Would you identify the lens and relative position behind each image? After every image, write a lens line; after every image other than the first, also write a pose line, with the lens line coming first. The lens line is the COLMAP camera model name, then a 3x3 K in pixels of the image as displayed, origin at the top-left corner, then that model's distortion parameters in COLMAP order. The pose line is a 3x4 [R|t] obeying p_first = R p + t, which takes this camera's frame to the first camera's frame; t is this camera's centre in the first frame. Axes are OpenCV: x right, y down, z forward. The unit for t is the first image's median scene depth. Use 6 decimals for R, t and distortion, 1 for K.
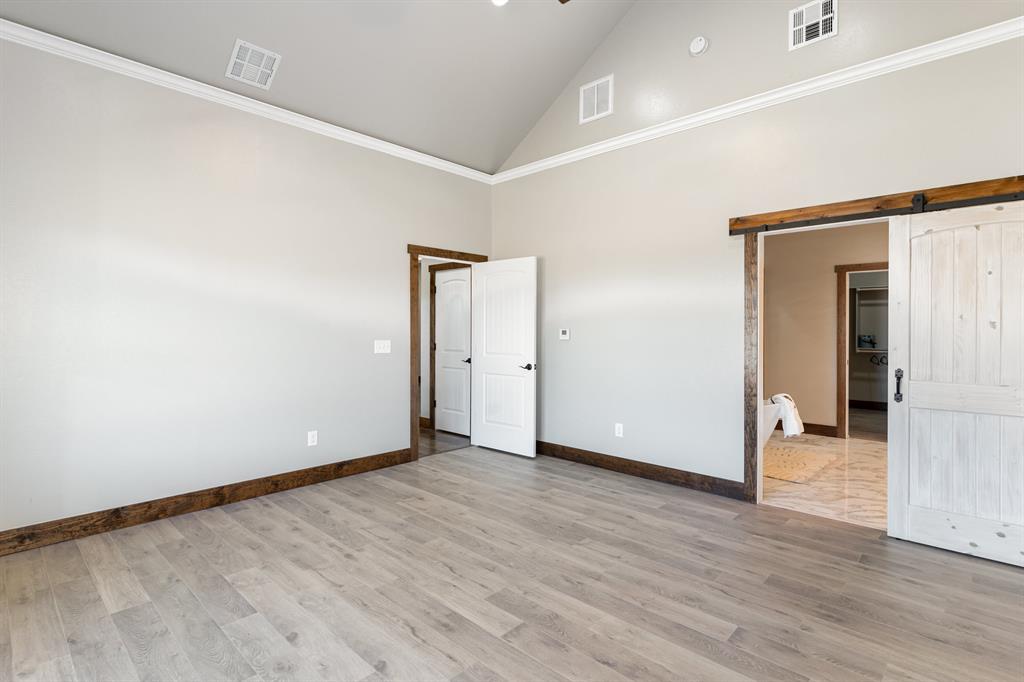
lens RADIAL K [[512.6, 0, 521.3], [0, 512.6, 333.6], [0, 0, 1]] dist [0.005182, -0.002384]
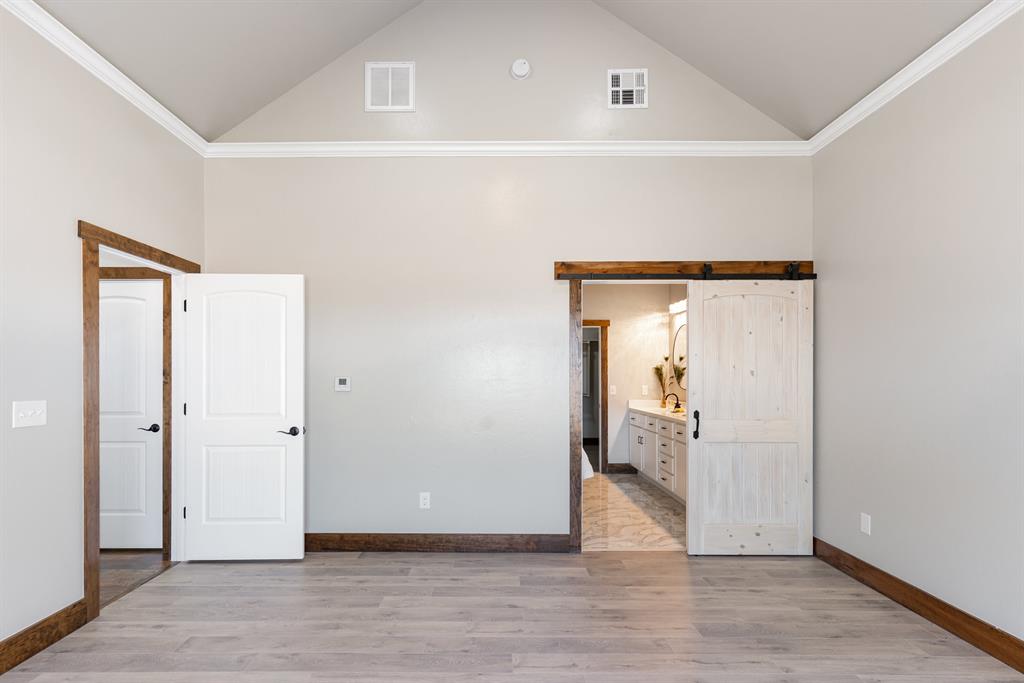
lens RADIAL K [[512.6, 0, 504.7], [0, 512.6, 378.8], [0, 0, 1]] dist [0.005182, -0.002384]
pose [[0.730189, -0.006020, 0.683219, -0.339047], [0.007677, 0.999970, 0.000606, -0.006852], [-0.683202, 0.004803, 0.730213, 0.388124]]
